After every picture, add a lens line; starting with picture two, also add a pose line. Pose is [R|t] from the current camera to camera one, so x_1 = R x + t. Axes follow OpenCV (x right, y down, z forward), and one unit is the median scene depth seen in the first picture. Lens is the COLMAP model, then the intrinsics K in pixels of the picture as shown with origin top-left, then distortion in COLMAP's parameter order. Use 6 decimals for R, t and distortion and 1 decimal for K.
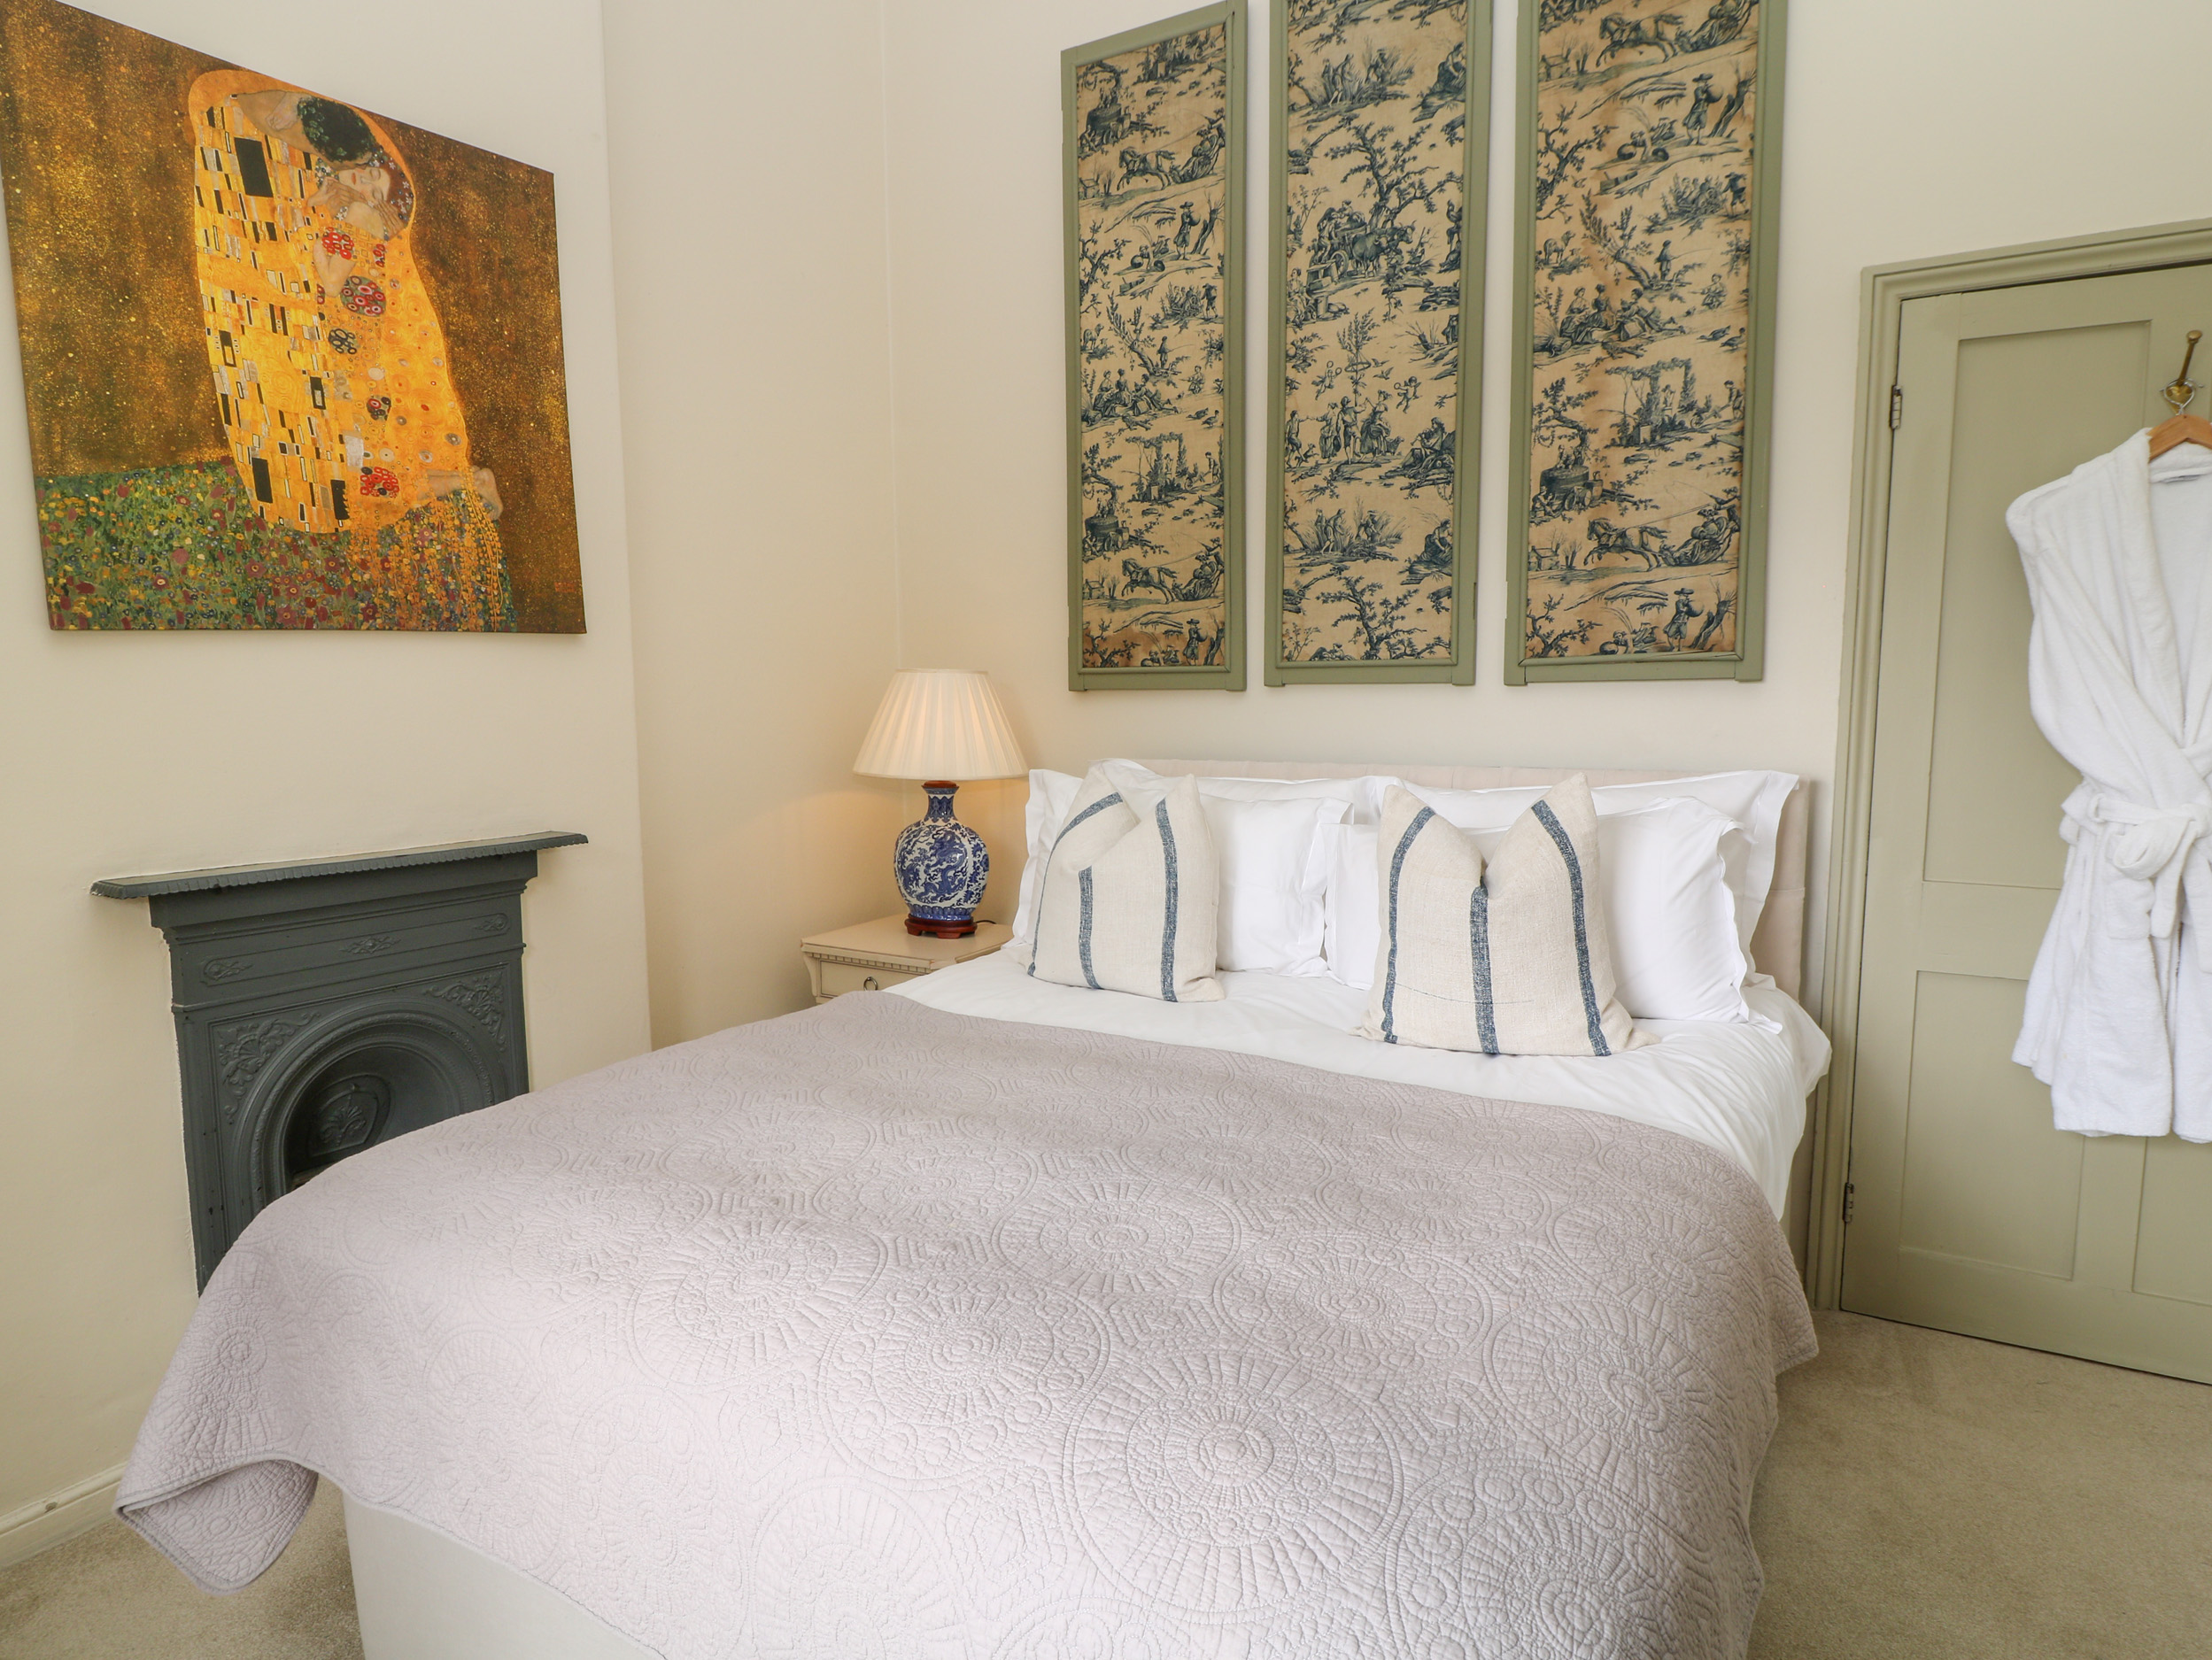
lens RADIAL K [[1235.8, 0, 1098.2], [0, 1235.8, 826.4], [0, 0, 1]] dist [0.003656, -0.017030]
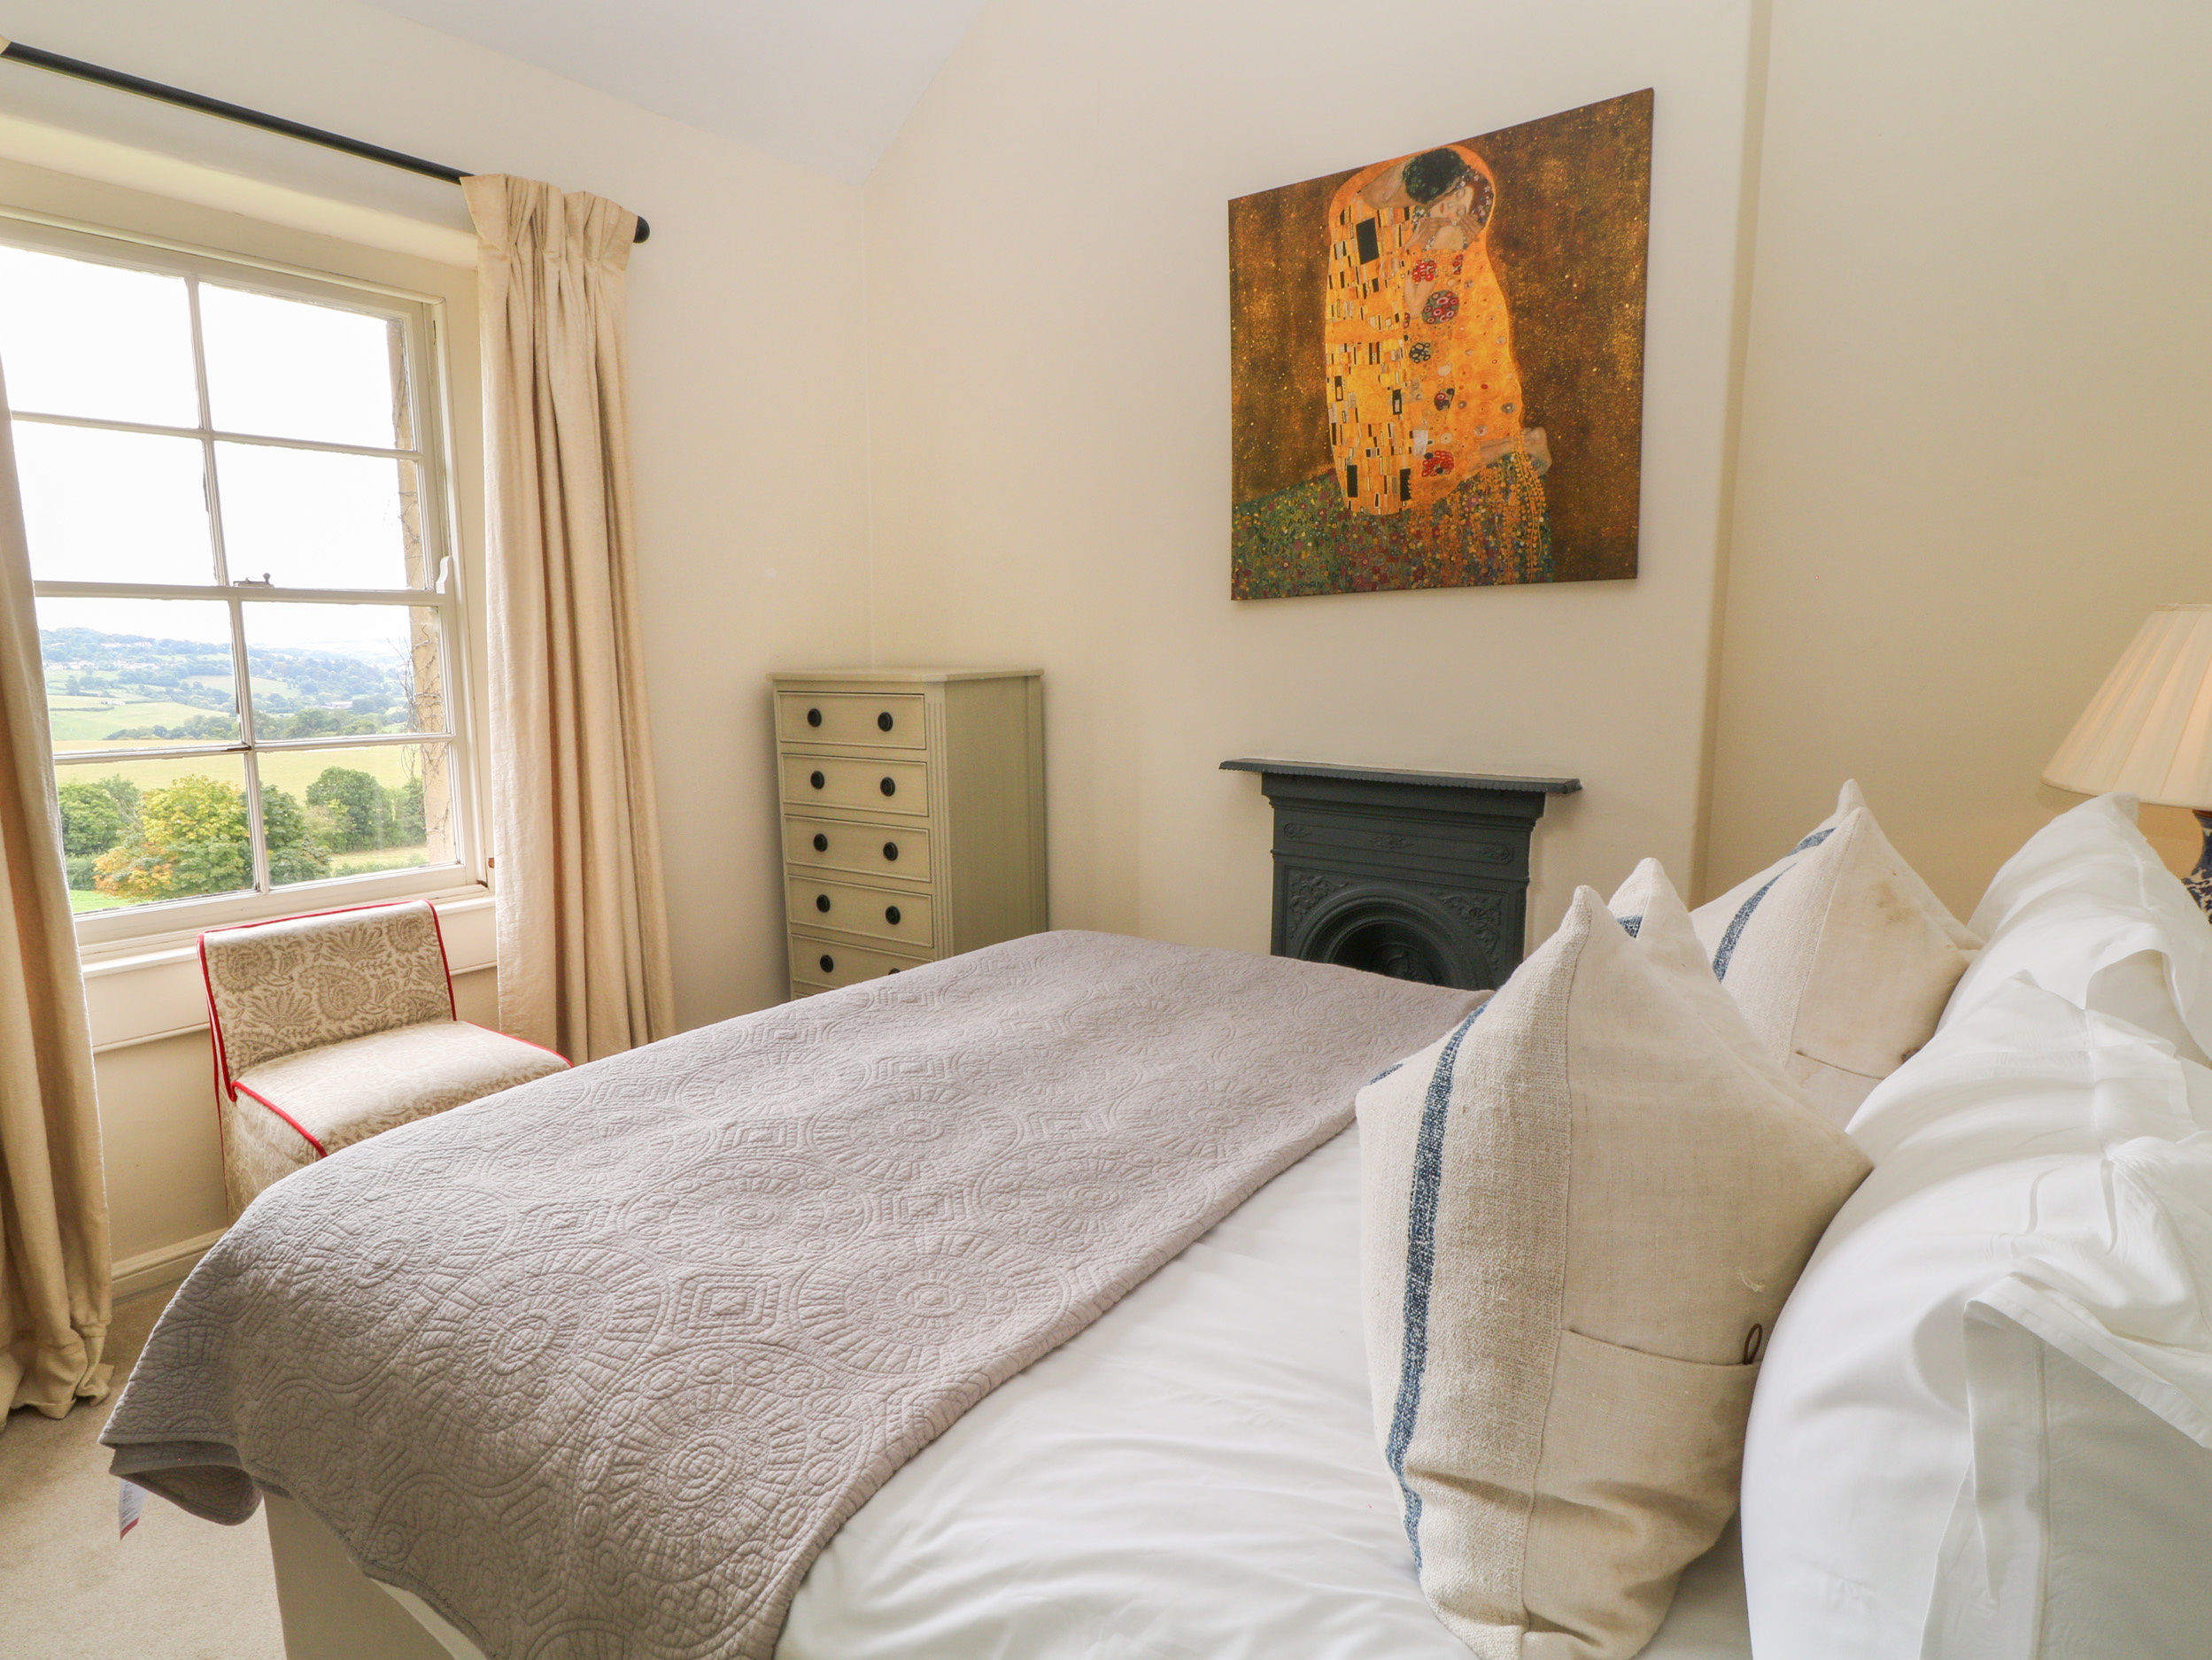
lens RADIAL K [[1235.8, 0, 1098.2], [0, 1235.8, 826.4], [0, 0, 1]] dist [0.003656, -0.017030]
pose [[-0.076456, 0.156398, -0.984730, 0.687367], [-0.105070, 0.980859, 0.163941, -0.096727], [0.991521, 0.116000, -0.058560, 0.795158]]
